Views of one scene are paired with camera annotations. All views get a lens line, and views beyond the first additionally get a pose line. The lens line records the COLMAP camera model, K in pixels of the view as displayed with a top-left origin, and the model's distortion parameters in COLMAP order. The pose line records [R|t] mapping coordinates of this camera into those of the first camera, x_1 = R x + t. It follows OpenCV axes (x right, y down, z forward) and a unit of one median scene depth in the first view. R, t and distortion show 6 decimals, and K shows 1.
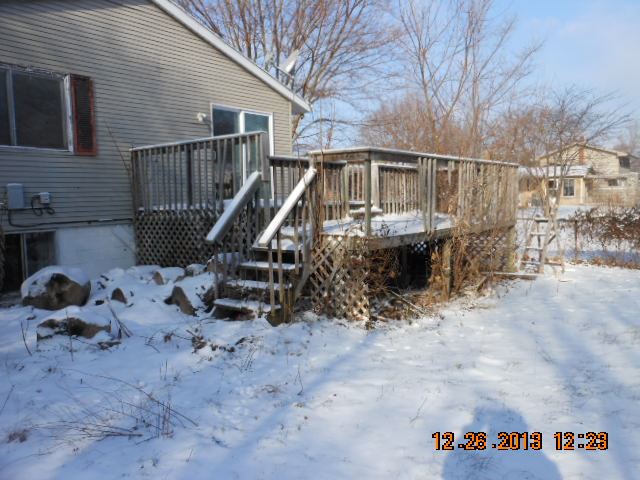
lens RADIAL K [[536.9, 0, 315.6], [0, 536.9, 237.9], [0, 0, 1]] dist [0.026751, -0.018470]
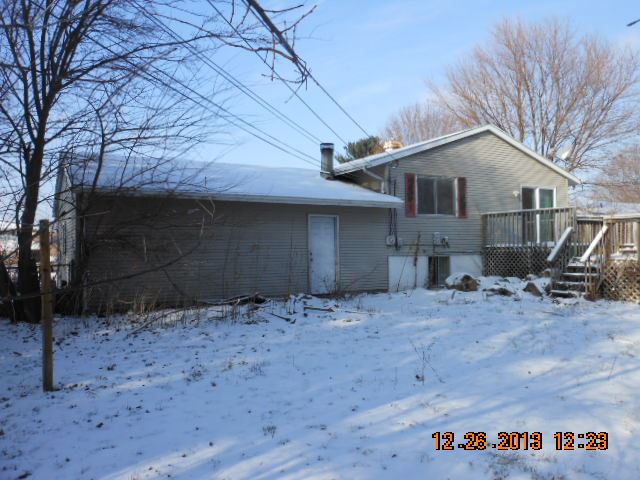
lens RADIAL K [[536.9, 0, 315.2], [0, 536.9, 240.2], [0, 0, 1]] dist [0.026751, -0.018470]
pose [[0.928214, 0.013763, -0.371792, -0.247144], [-0.042638, 0.996666, -0.069557, 0.102236], [0.369595, 0.080416, 0.925707, -1.190707]]
